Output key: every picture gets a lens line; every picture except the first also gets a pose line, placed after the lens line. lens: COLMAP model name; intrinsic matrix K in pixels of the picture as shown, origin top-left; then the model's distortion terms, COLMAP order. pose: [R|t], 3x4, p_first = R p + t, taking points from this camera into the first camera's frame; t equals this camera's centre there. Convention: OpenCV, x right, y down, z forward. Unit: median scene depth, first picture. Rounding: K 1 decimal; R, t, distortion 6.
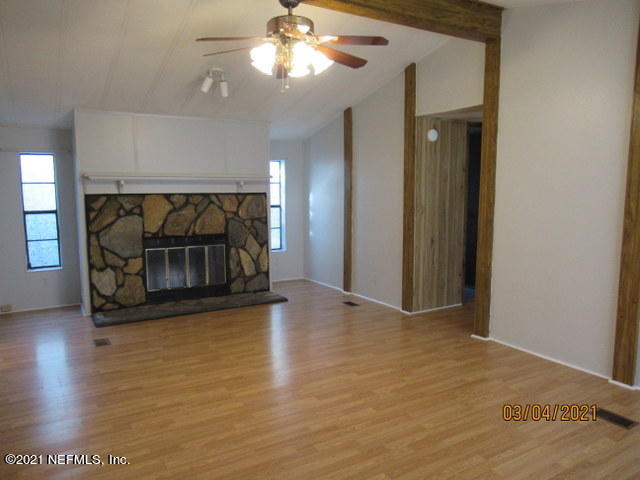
lens RADIAL K [[477.3, 0, 319.7], [0, 477.3, 235.4], [0, 0, 1]] dist [-0.002282, -0.003646]
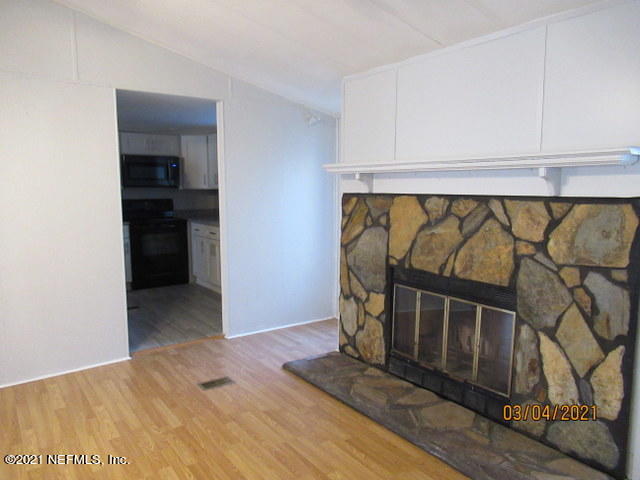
lens RADIAL K [[477.3, 0, 315.1], [0, 477.3, 240.4], [0, 0, 1]] dist [-0.002282, -0.003646]
pose [[0.062176, 0.118782, -0.990972, 0.231566], [-0.089007, 0.989597, 0.113033, -0.085427], [0.994088, 0.081175, 0.072102, 0.829207]]
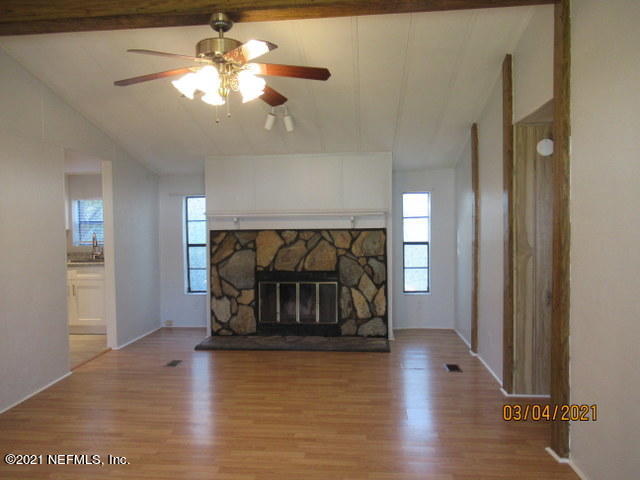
lens RADIAL K [[477.3, 0, 314.9], [0, 477.3, 237.2], [0, 0, 1]] dist [-0.002282, -0.003646]
pose [[0.798592, 0.007735, -0.601823, 0.360715], [-0.047905, 0.997562, -0.050746, -0.021961], [0.599963, 0.069356, 0.797016, 0.220570]]
